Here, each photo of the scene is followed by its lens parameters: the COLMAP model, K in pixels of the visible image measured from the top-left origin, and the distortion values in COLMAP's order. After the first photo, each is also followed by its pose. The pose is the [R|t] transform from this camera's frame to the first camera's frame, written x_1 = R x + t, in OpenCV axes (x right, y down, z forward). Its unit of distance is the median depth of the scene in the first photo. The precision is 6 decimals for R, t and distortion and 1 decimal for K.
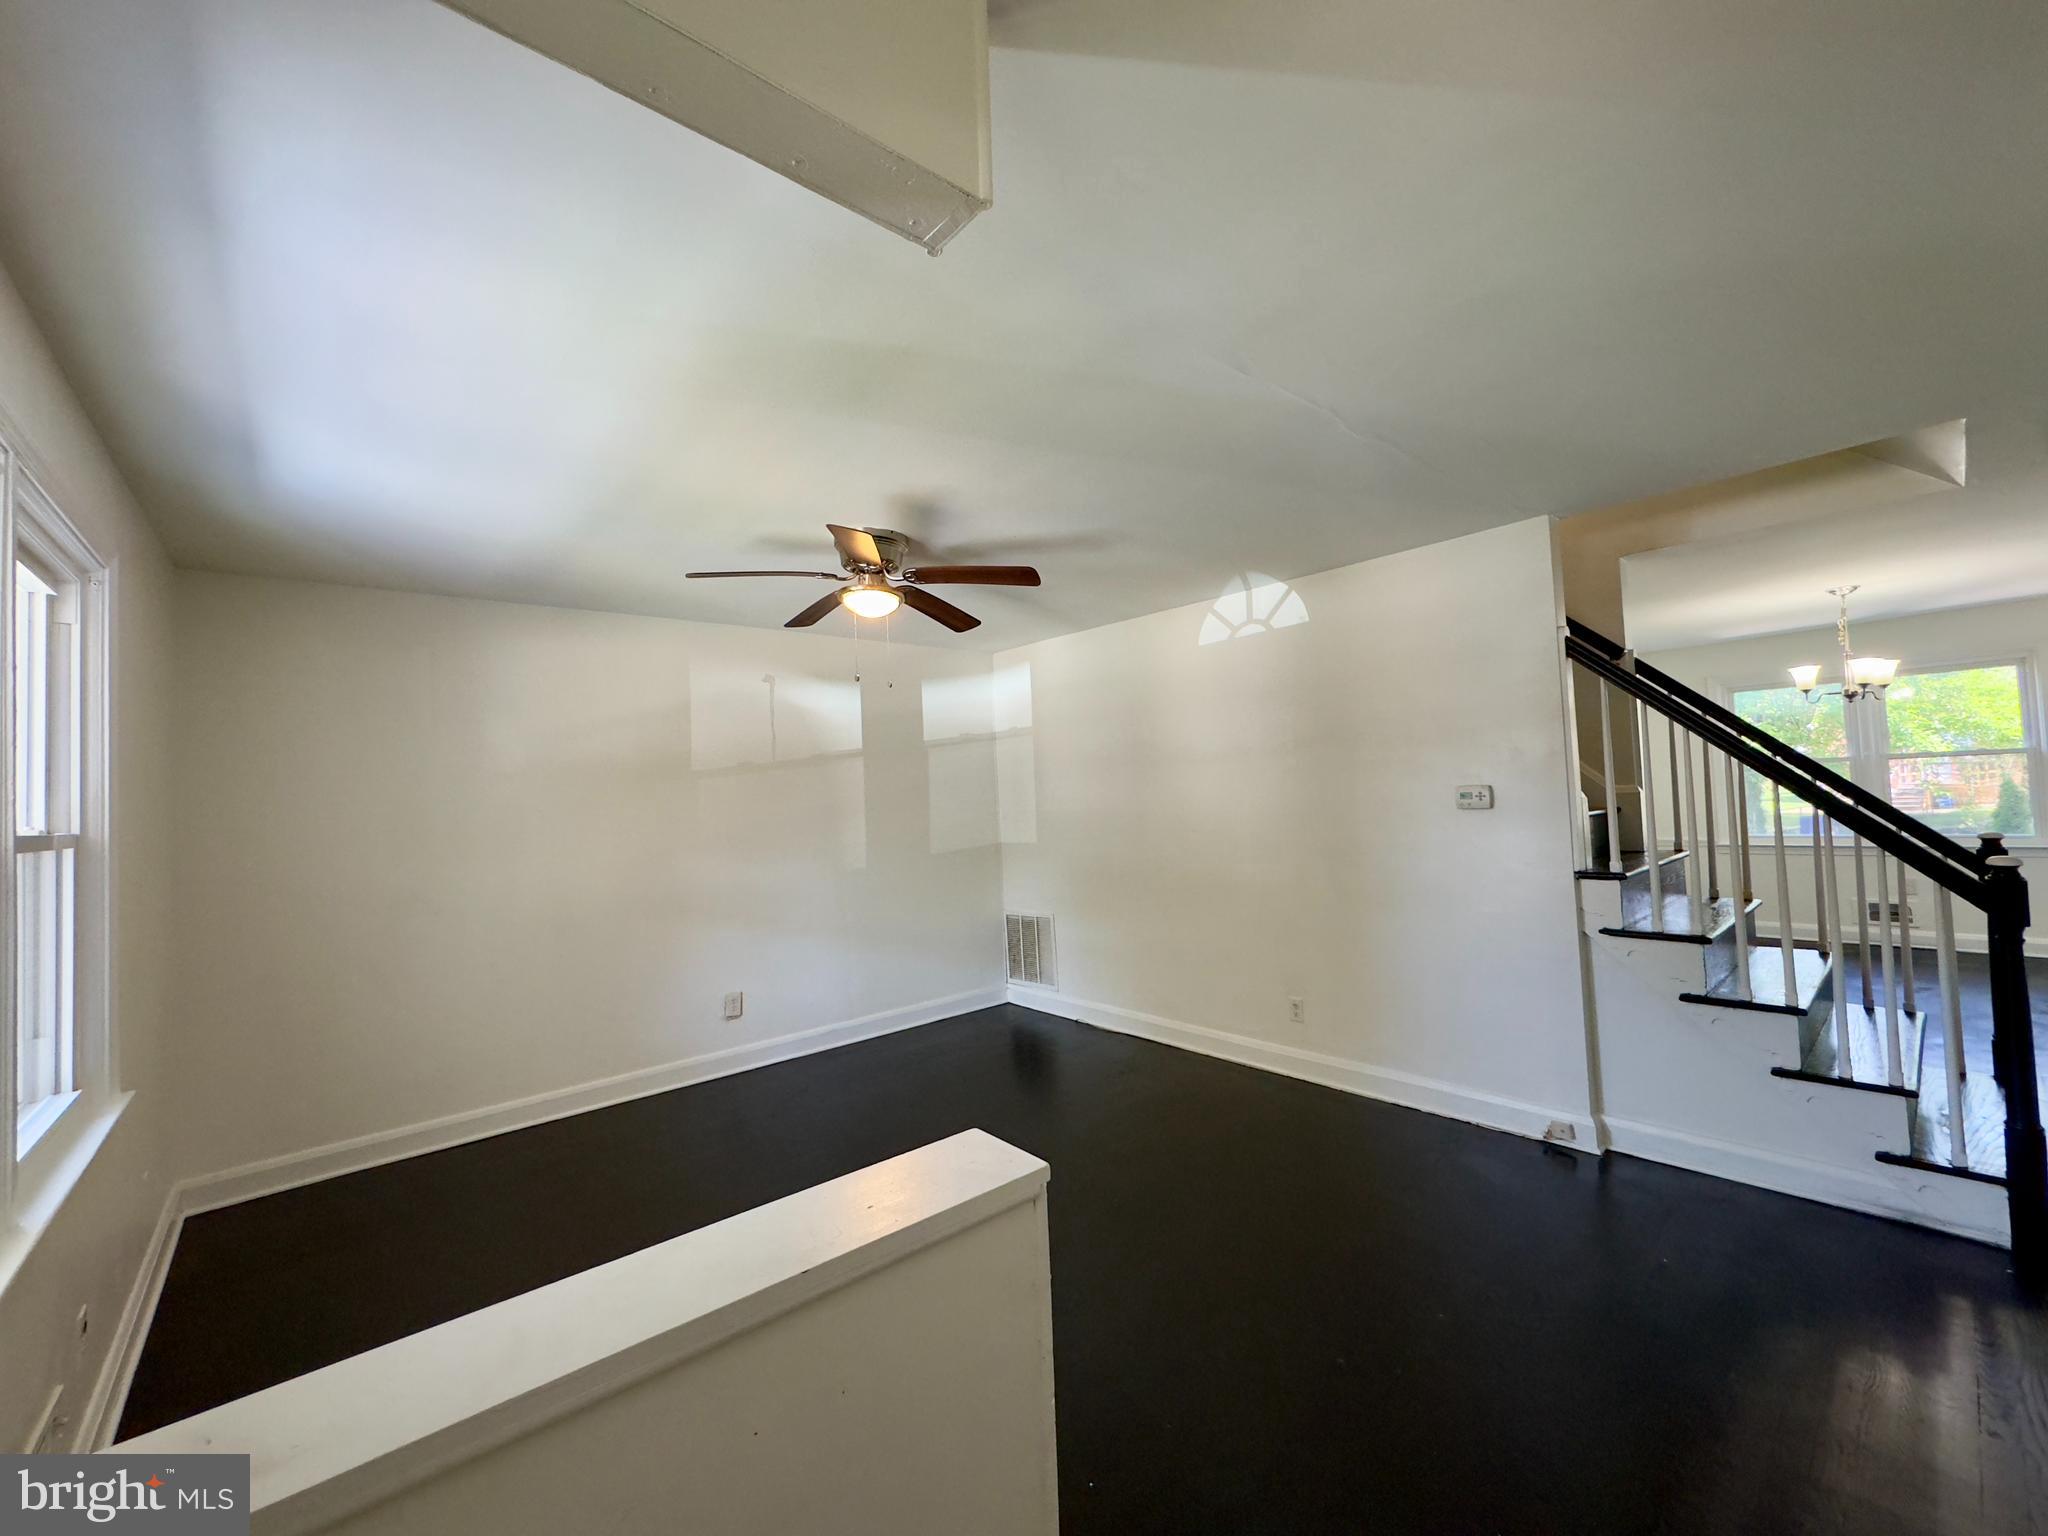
lens RADIAL K [[820.3, 0, 1024.0], [0, 820.3, 768.0], [0, 0, 1]] dist [0.000738, 0.000116]
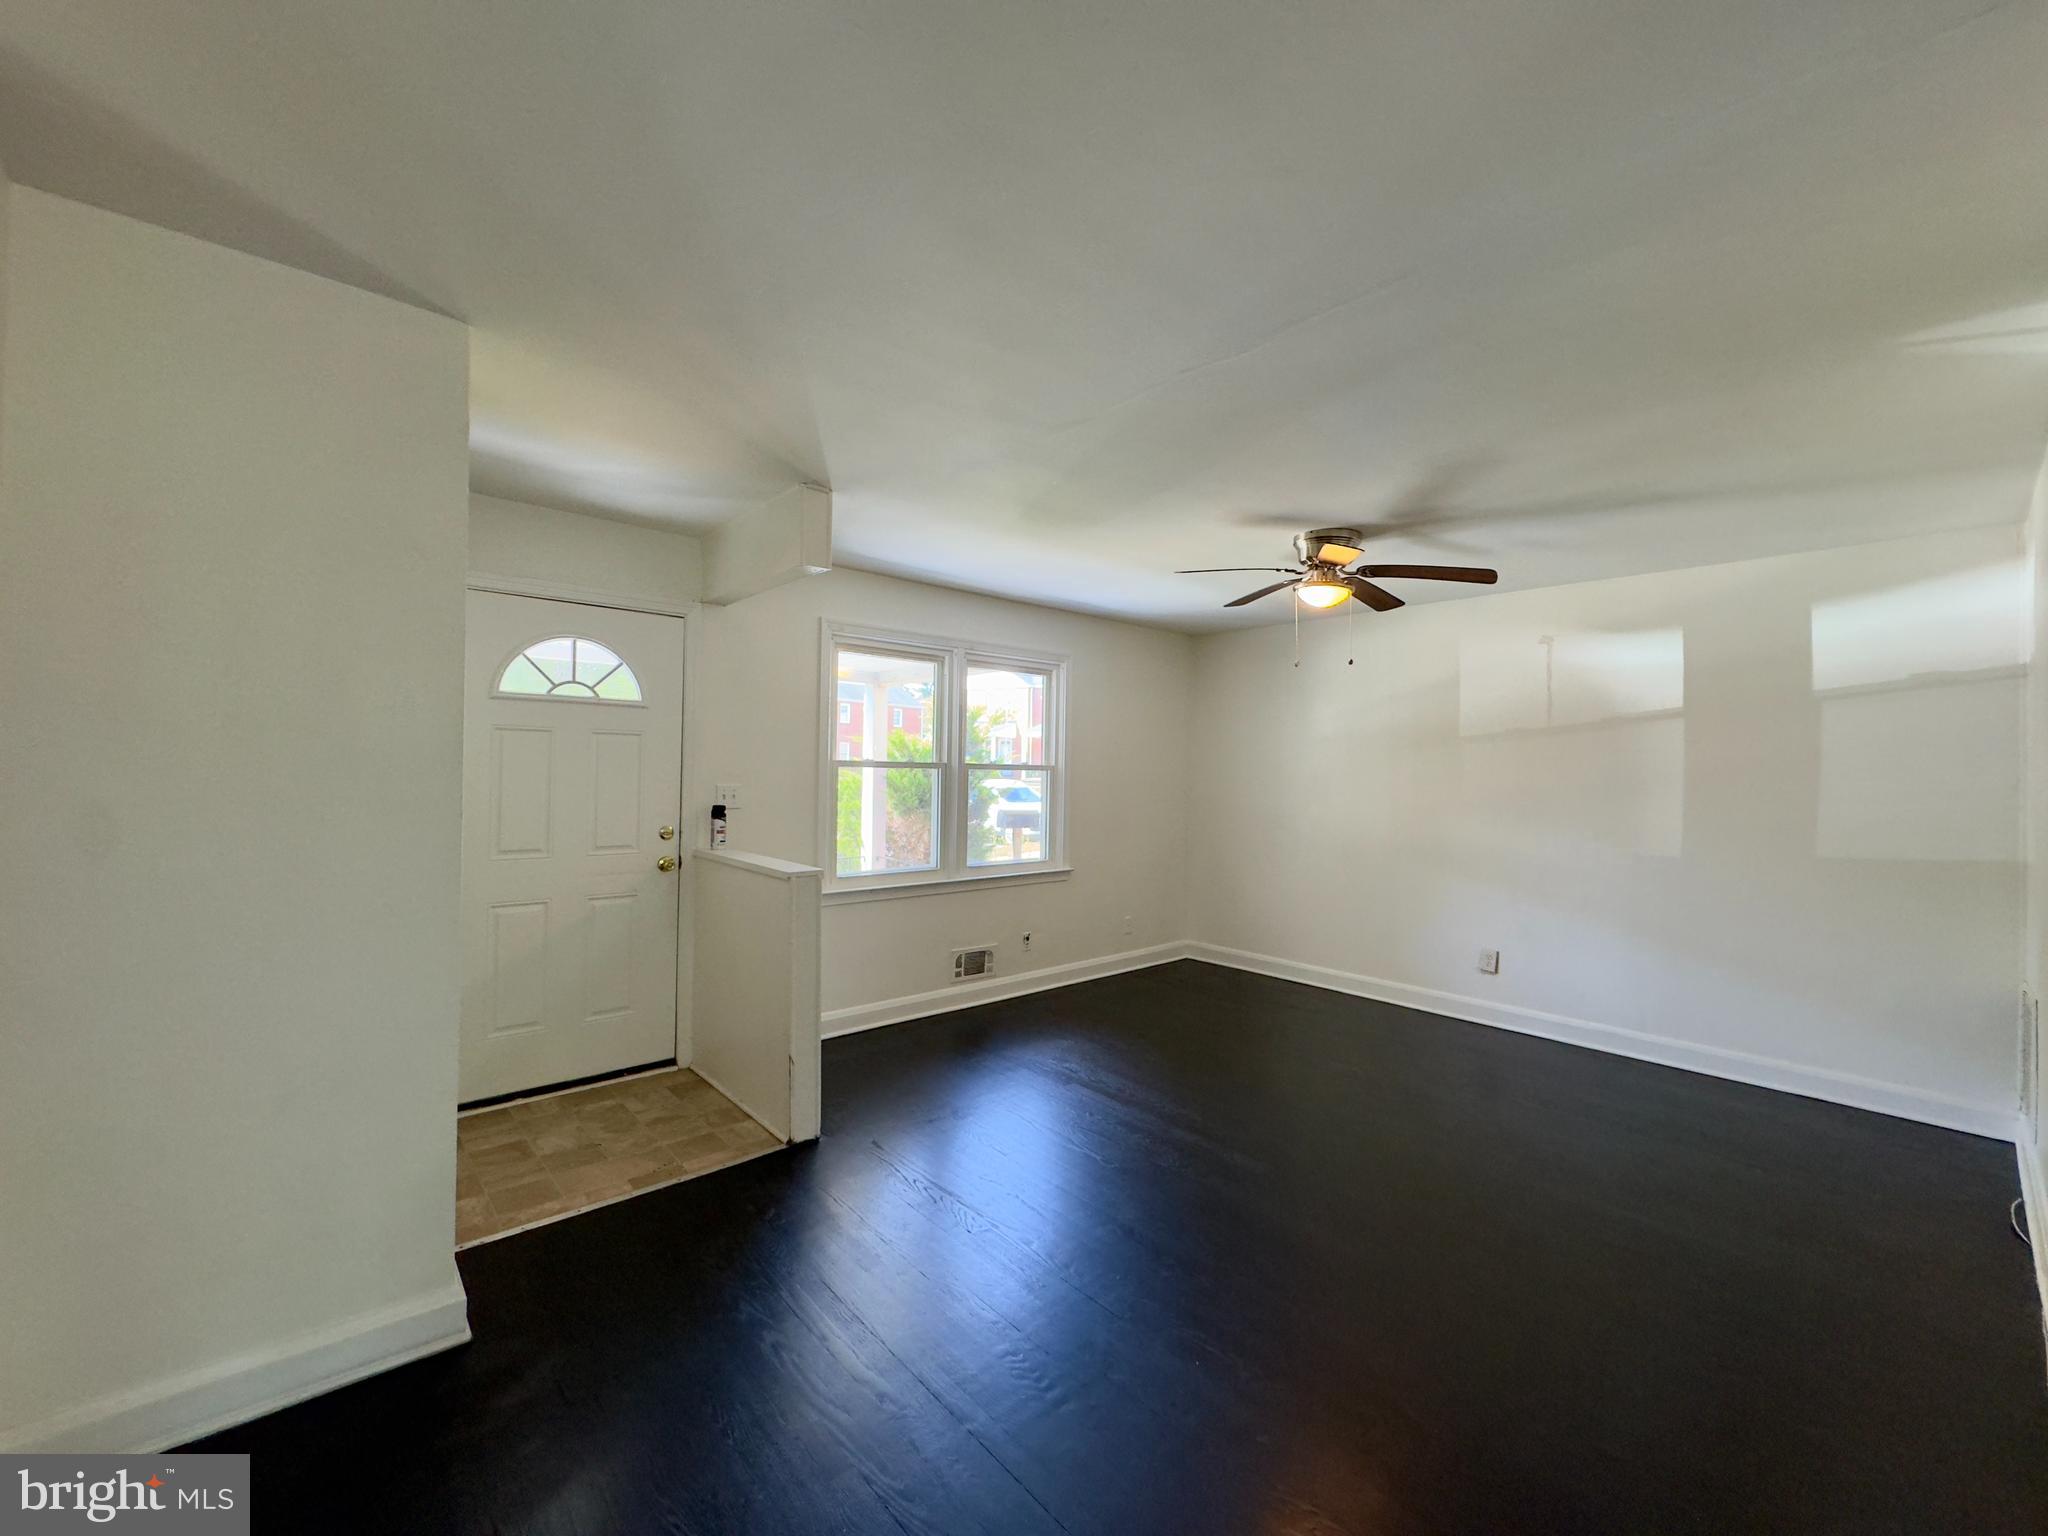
lens RADIAL K [[820.3, 0, 1024.0], [0, 820.3, 768.0], [0, 0, 1]] dist [0.000738, 0.000116]
pose [[0.002128, 0.045852, -0.998946, 0.634496], [0.019350, 0.998759, 0.045885, -0.015013], [0.999811, -0.019427, 0.001238, 0.382612]]
